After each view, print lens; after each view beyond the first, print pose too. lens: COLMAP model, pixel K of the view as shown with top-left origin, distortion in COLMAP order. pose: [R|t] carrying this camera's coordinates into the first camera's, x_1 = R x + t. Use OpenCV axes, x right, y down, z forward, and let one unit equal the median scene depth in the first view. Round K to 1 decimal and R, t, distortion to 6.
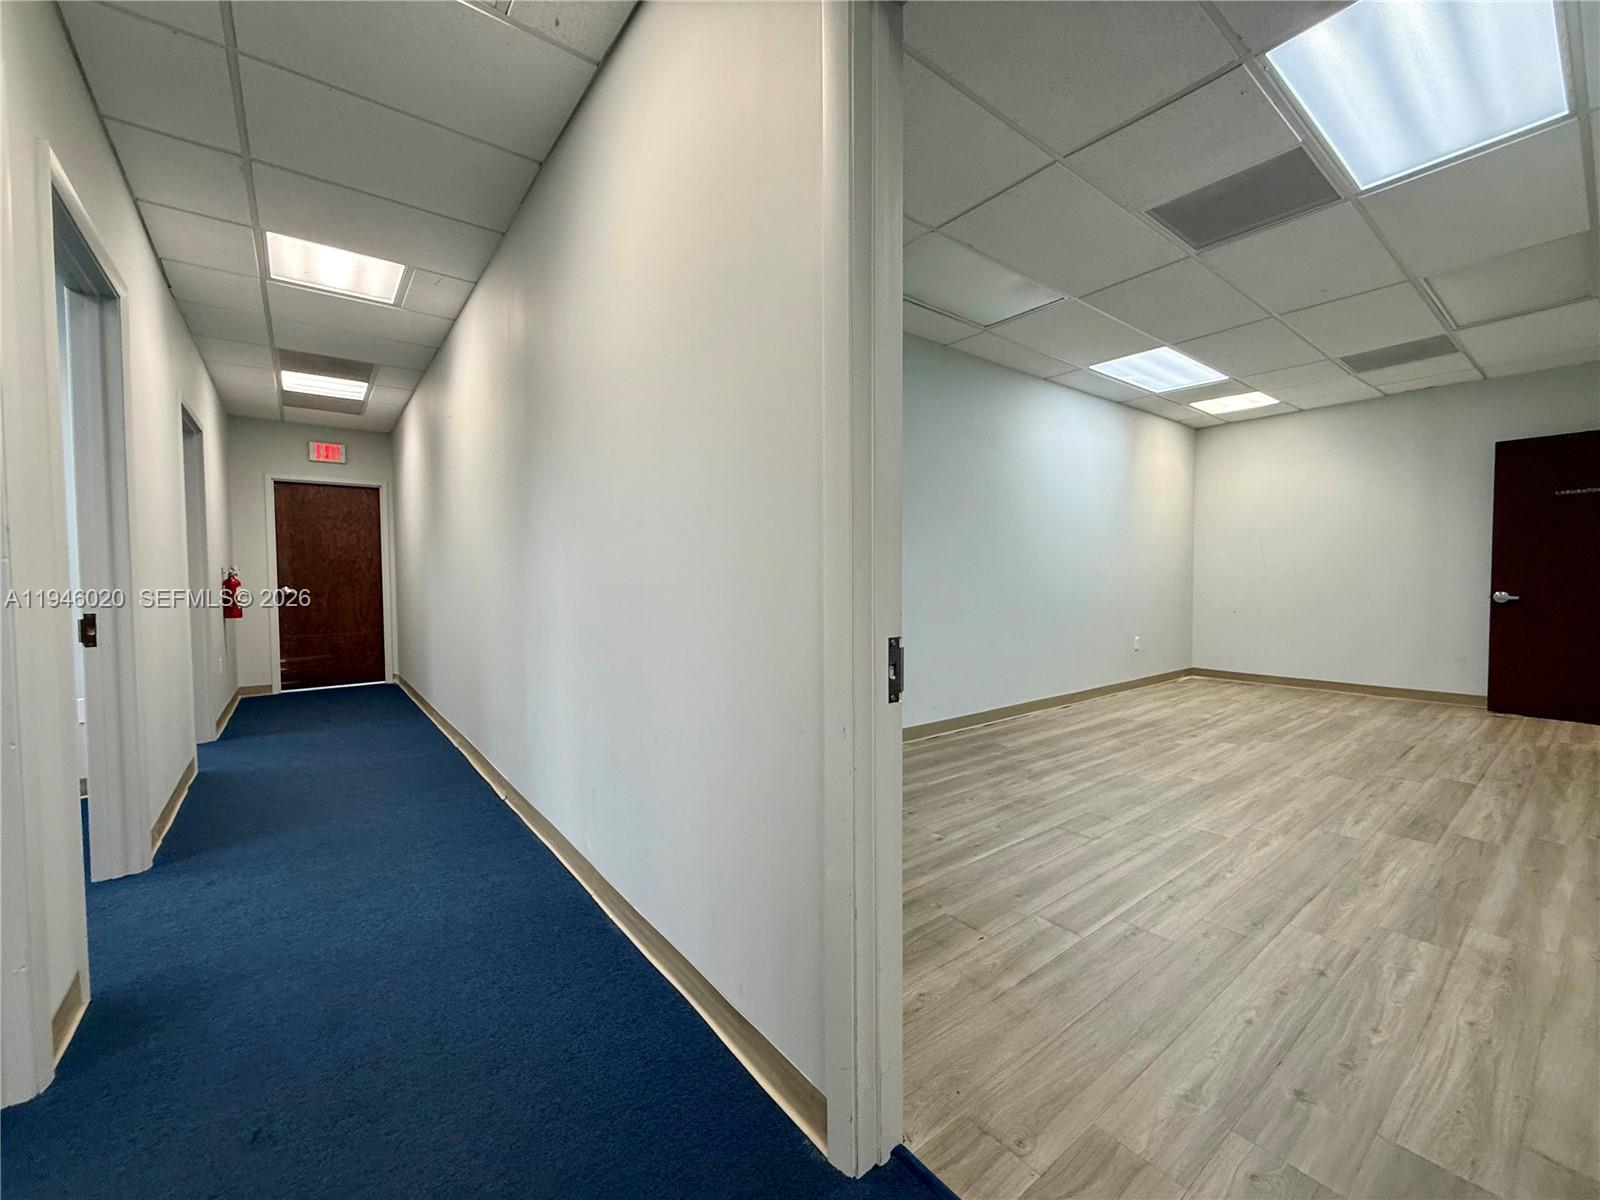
lens RADIAL K [[641.8, 0, 795.1], [0, 641.8, 602.1], [0, 0, 1]] dist [-0.000016, 0.000361]
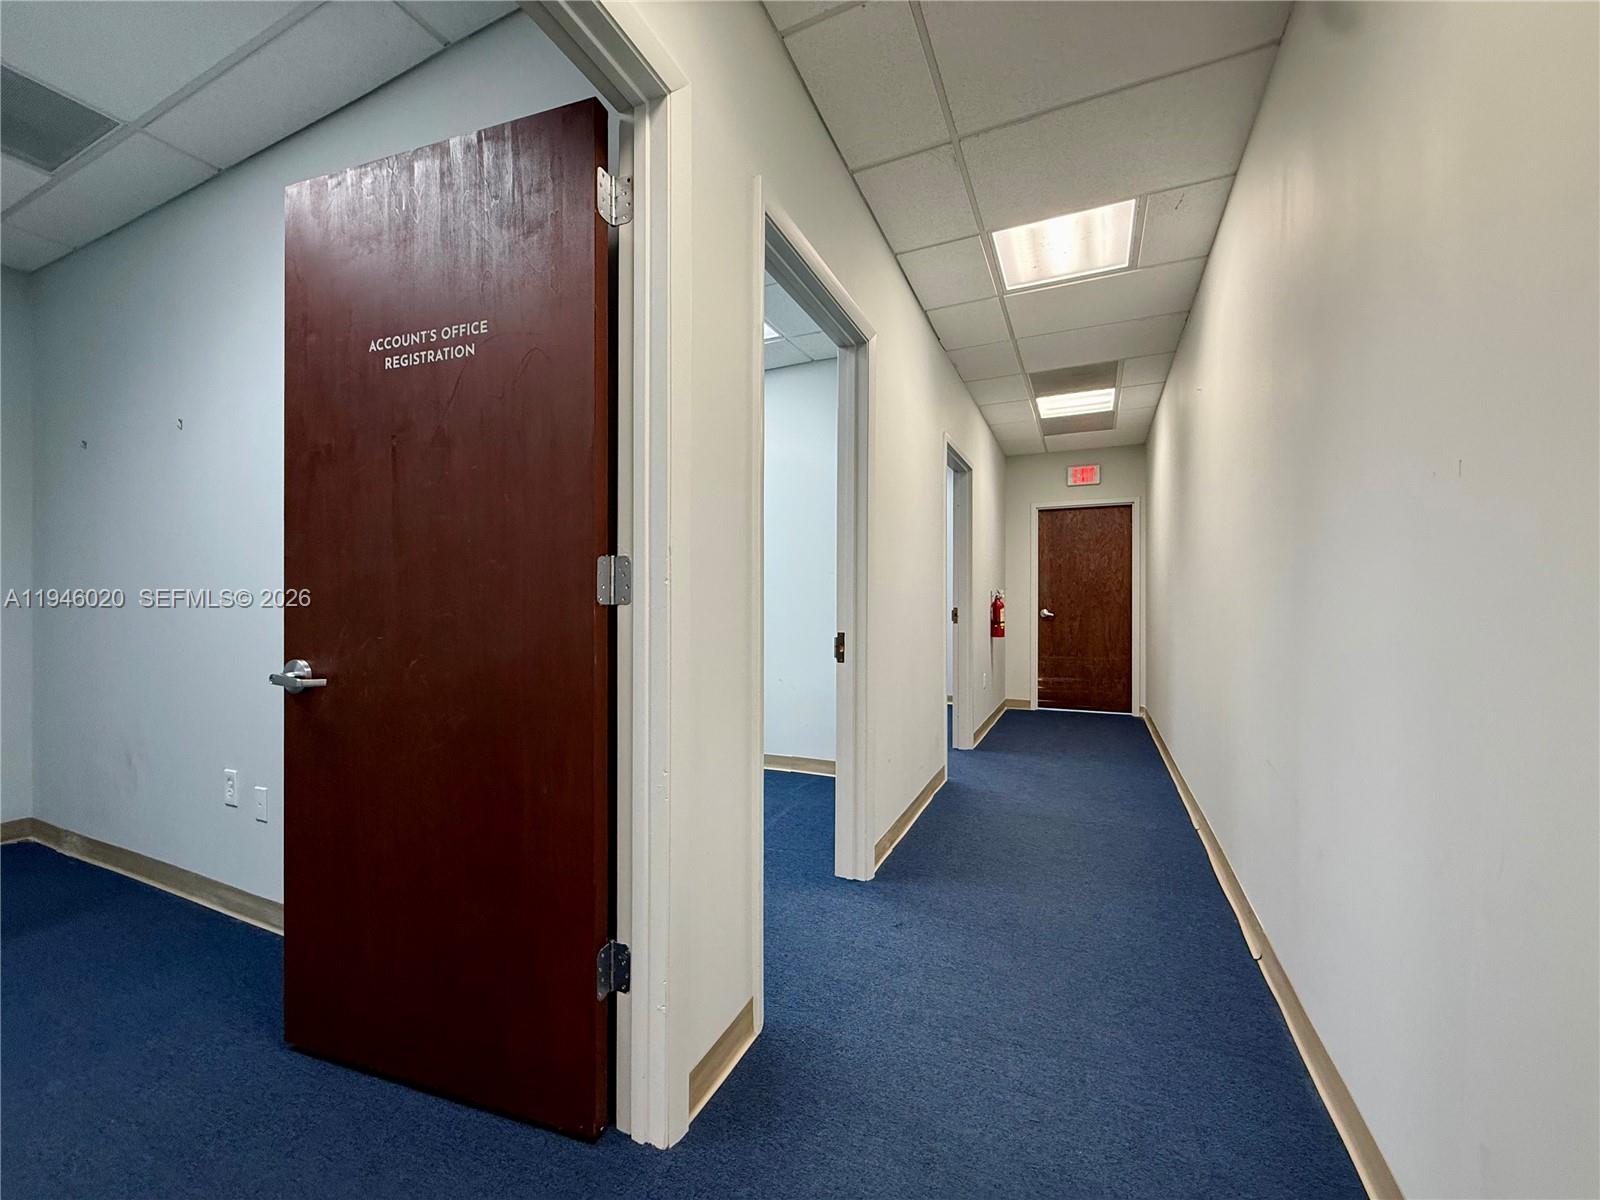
lens RADIAL K [[641.8, 0, 795.1], [0, 641.8, 602.1], [0, 0, 1]] dist [-0.000016, 0.000361]
pose [[0.467193, 0.005998, -0.884135, -0.067738], [-0.037811, 0.999198, -0.013202, -0.007426], [0.883346, 0.039598, 0.467045, 0.179660]]
